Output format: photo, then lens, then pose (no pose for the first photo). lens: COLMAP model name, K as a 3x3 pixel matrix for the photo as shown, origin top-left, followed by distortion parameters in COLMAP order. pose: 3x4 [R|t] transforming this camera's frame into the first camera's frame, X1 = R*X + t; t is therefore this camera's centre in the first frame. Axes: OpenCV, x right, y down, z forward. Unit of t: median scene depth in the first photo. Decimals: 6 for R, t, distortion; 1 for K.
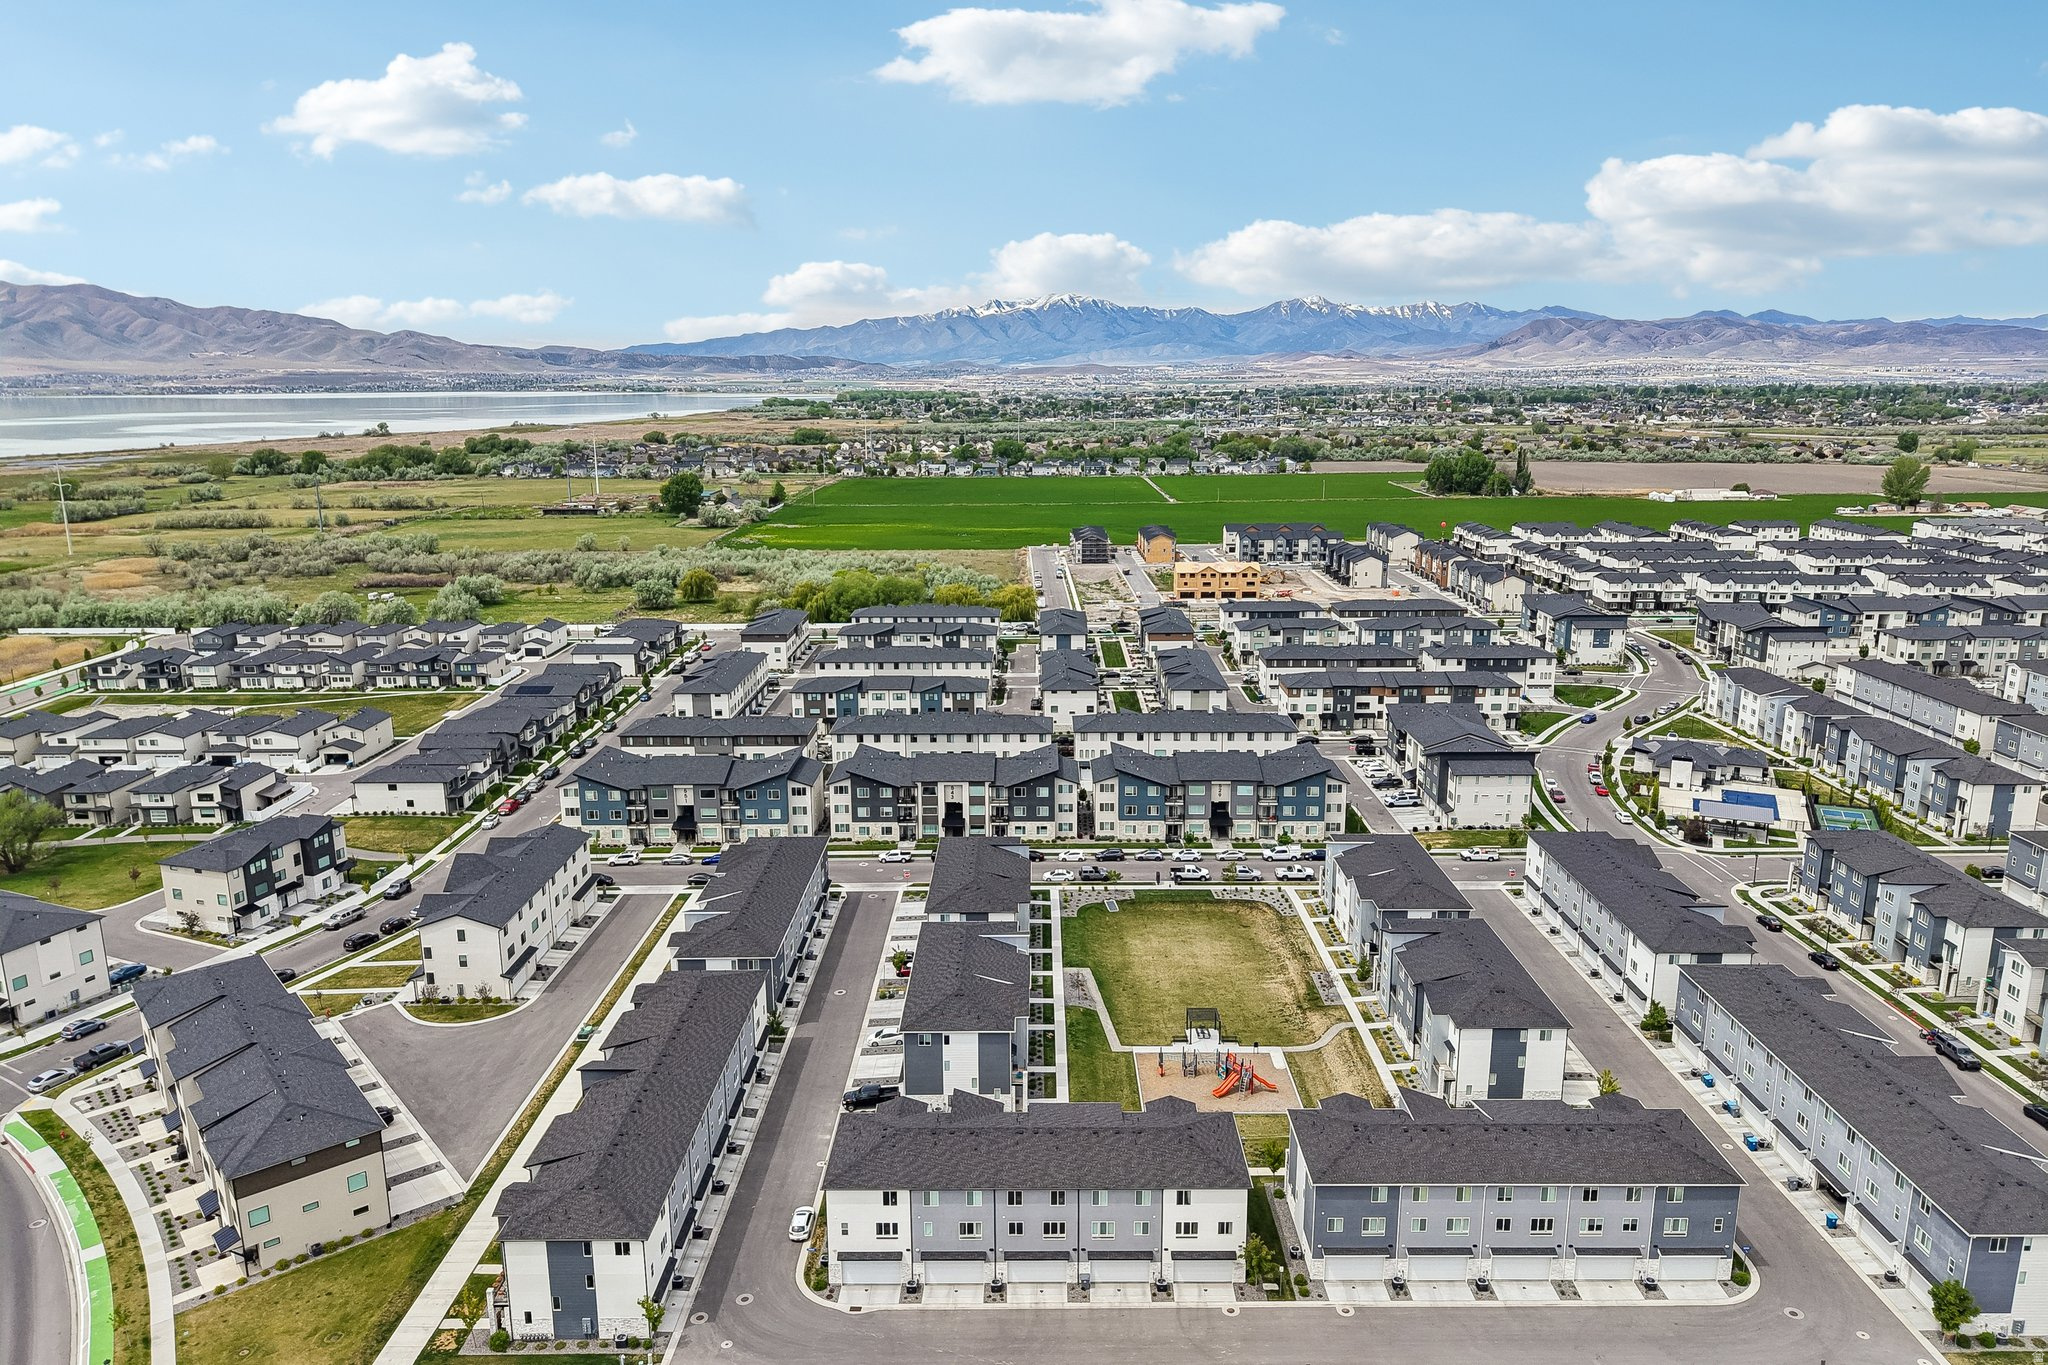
lens RADIAL K [[1369.0, 0, 1028.3], [0, 1369.0, 695.0], [0, 0, 1]] dist [0.033006, -0.035413]
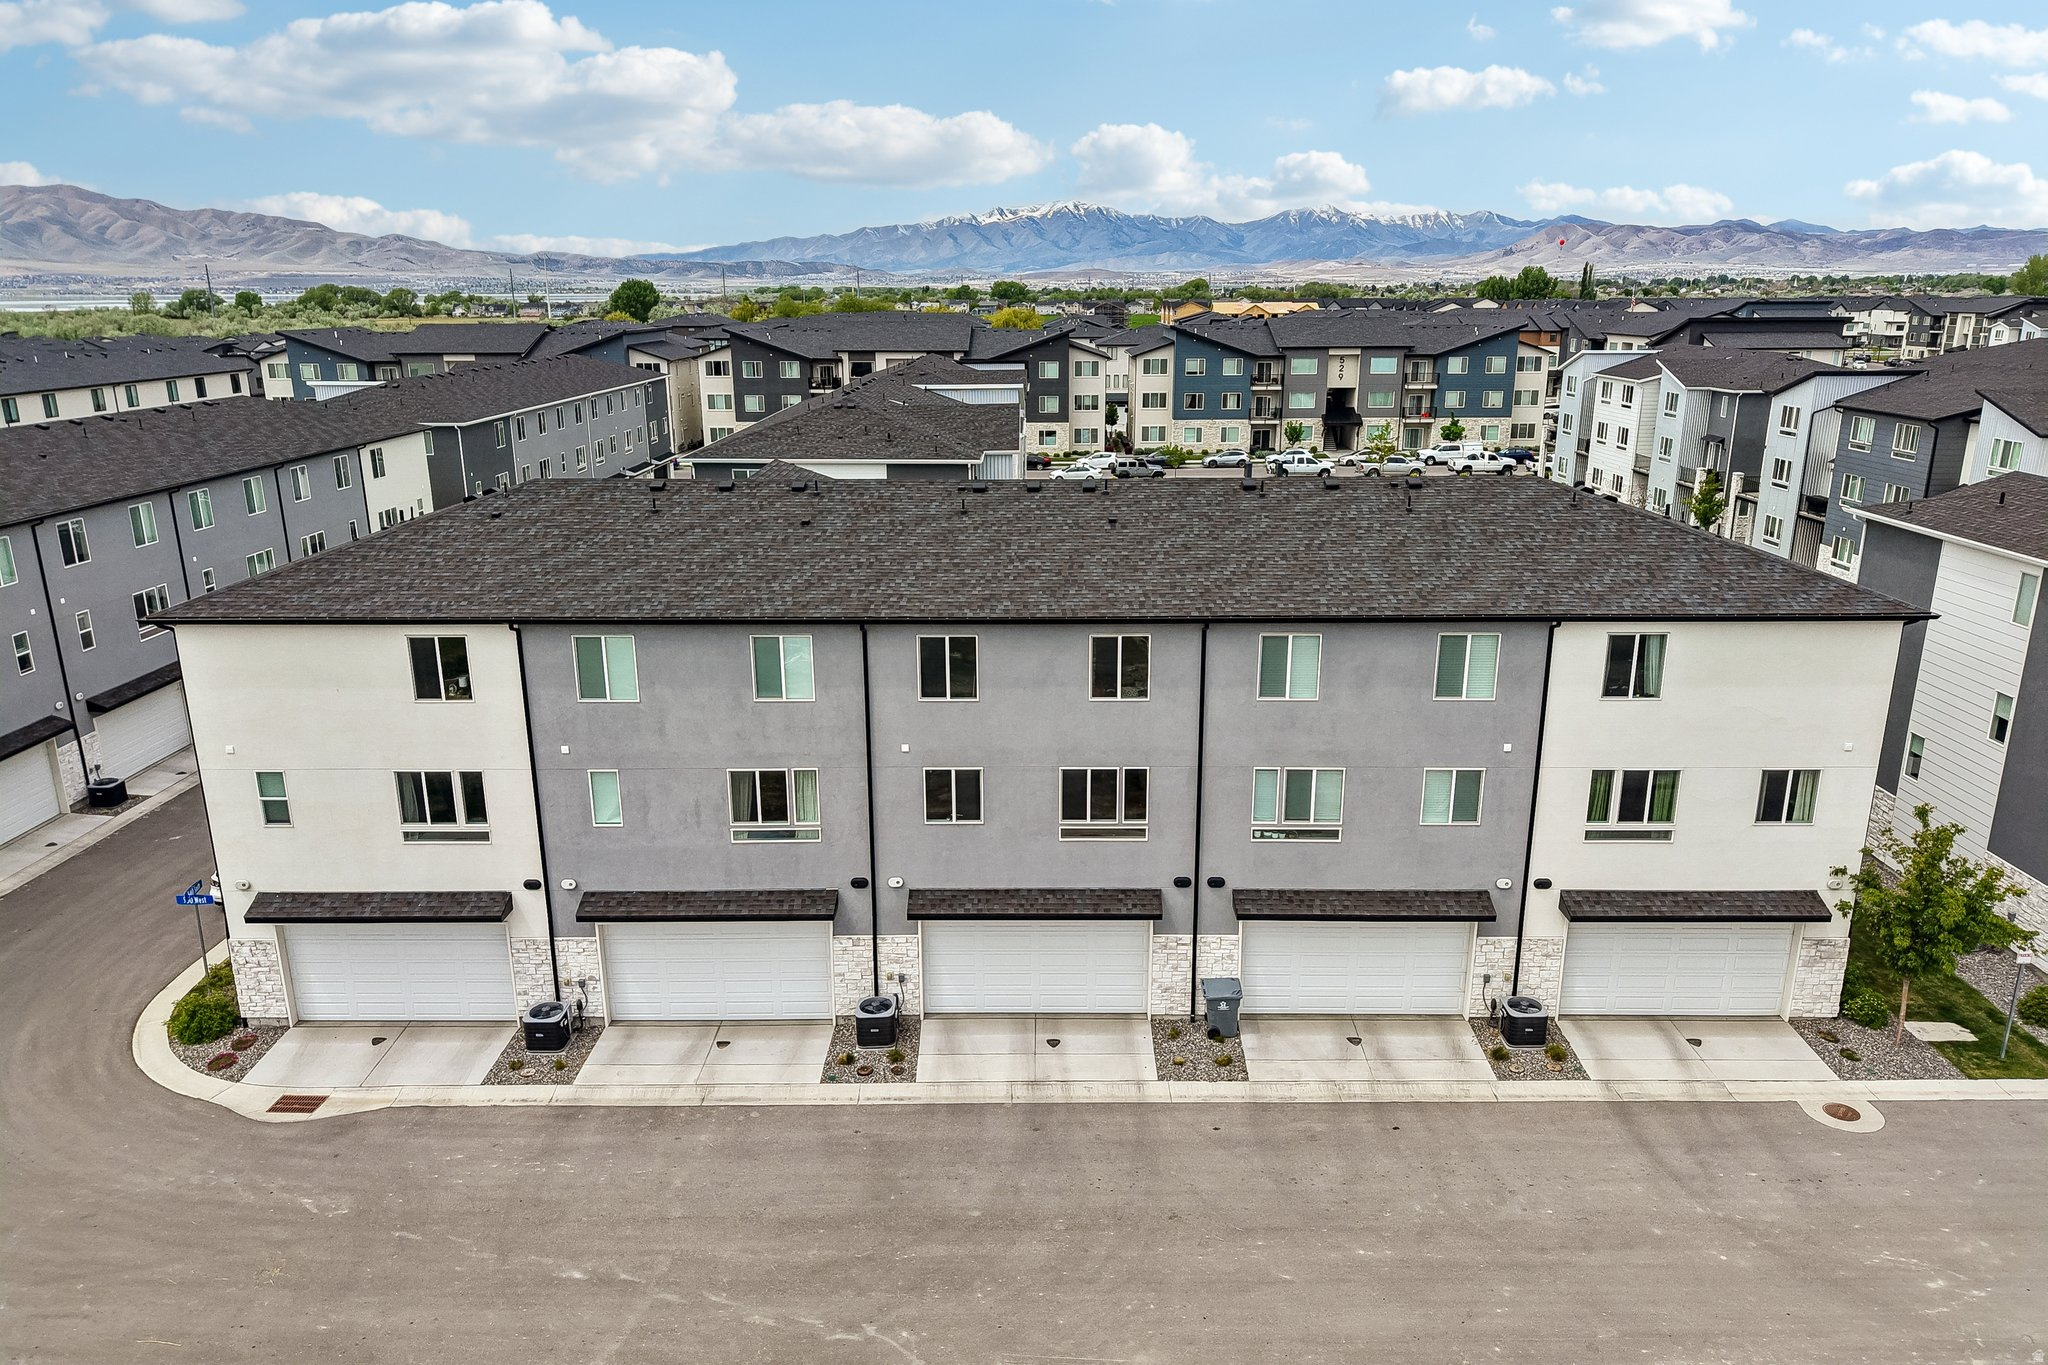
lens RADIAL K [[1369.0, 0, 1028.1], [0, 1369.0, 679.9], [0, 0, 1]] dist [0.033006, -0.035413]
pose [[0.999996, 0.001845, -0.002038, 0.002900], [-0.001749, 0.998939, 0.046016, 0.196456], [0.002120, -0.046012, 0.998939, 0.414667]]
